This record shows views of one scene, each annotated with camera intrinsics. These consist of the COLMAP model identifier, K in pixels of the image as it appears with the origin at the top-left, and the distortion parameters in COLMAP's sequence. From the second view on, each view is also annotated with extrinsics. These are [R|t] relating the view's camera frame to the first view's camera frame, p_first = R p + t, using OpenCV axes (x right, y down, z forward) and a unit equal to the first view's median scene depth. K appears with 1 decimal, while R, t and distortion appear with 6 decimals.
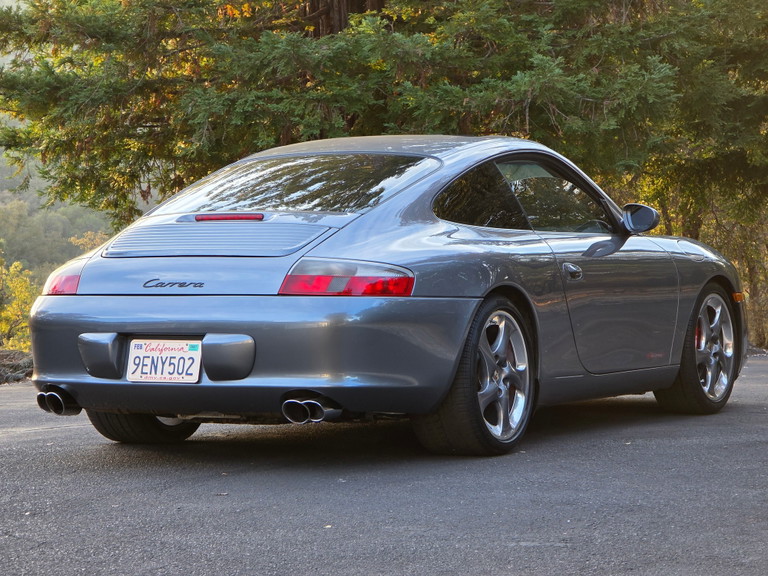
lens RADIAL K [[2461.6, 0, 388.3], [0, 2461.6, 267.6], [0, 0, 1]] dist [0.320692, 0.000000]
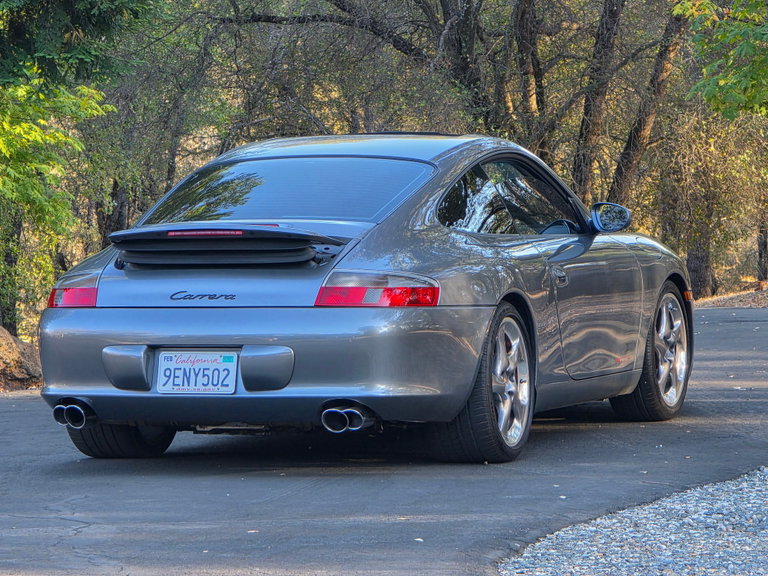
lens RADIAL K [[4105.5, 0, 385.0], [0, 4105.5, 288.4], [0, 0, 1]] dist [0.744676, 0.000000]
pose [[0.989989, -0.009932, 0.140796, -0.239045], [0.007400, 0.999802, 0.018494, -0.025928], [-0.140952, -0.017267, 0.989866, -0.645454]]
